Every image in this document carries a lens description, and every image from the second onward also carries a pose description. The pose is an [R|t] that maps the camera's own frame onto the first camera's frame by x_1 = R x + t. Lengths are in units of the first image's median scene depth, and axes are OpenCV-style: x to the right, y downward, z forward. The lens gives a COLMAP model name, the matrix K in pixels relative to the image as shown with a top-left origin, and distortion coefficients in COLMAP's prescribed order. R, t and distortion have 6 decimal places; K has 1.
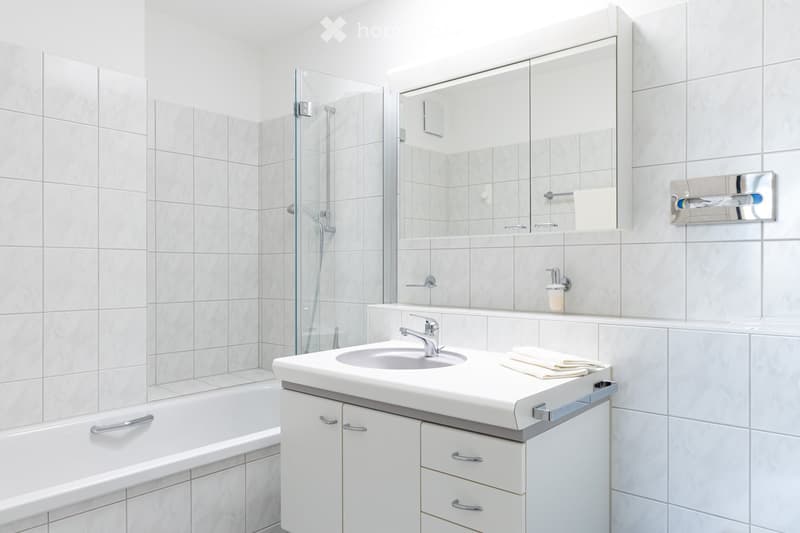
lens RADIAL K [[560.1, 0, 400.0], [0, 560.1, 266.5], [0, 0, 1]] dist [-0.004858, -0.000539]
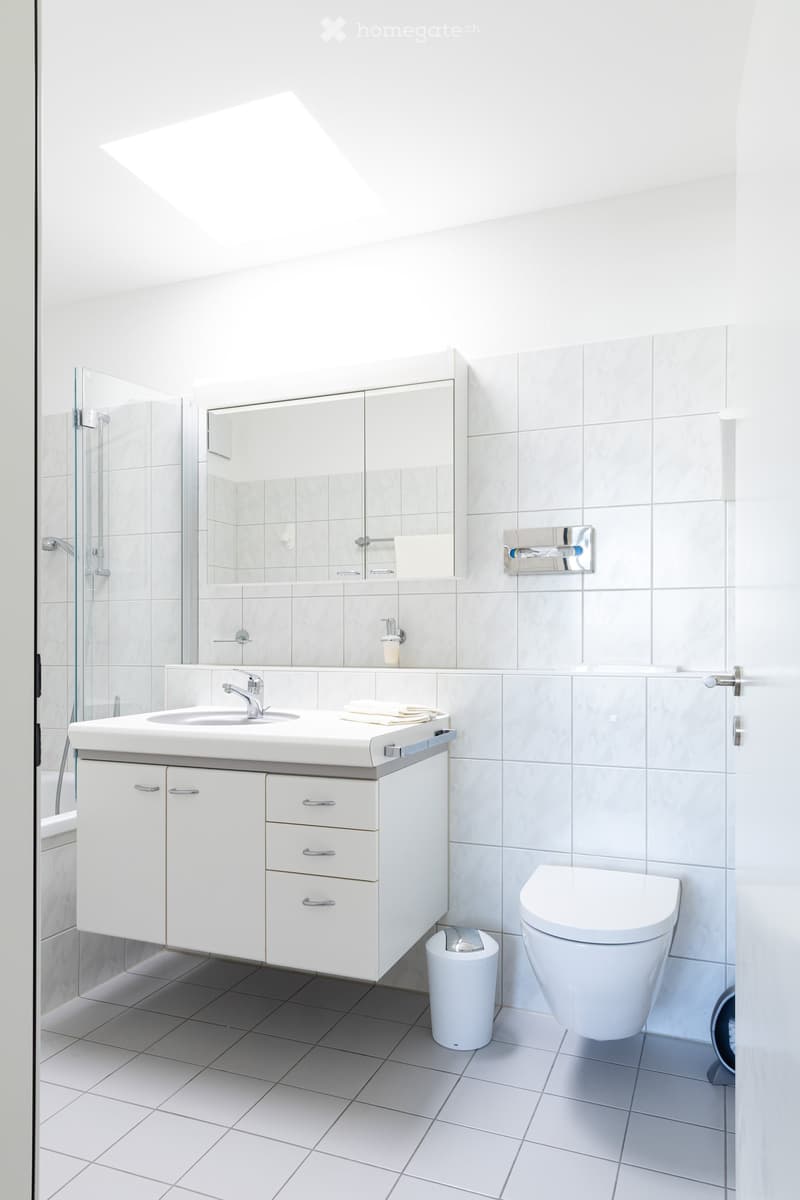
lens RADIAL K [[816.9, 0, 399.4], [0, 816.9, 638.0], [0, 0, 1]] dist [-0.003482, -0.001175]
pose [[0.943246, 0.002883, 0.332081, -0.159165], [-0.000927, 0.999981, -0.006048, 0.043985], [-0.332092, 0.005397, 0.943232, -0.283143]]
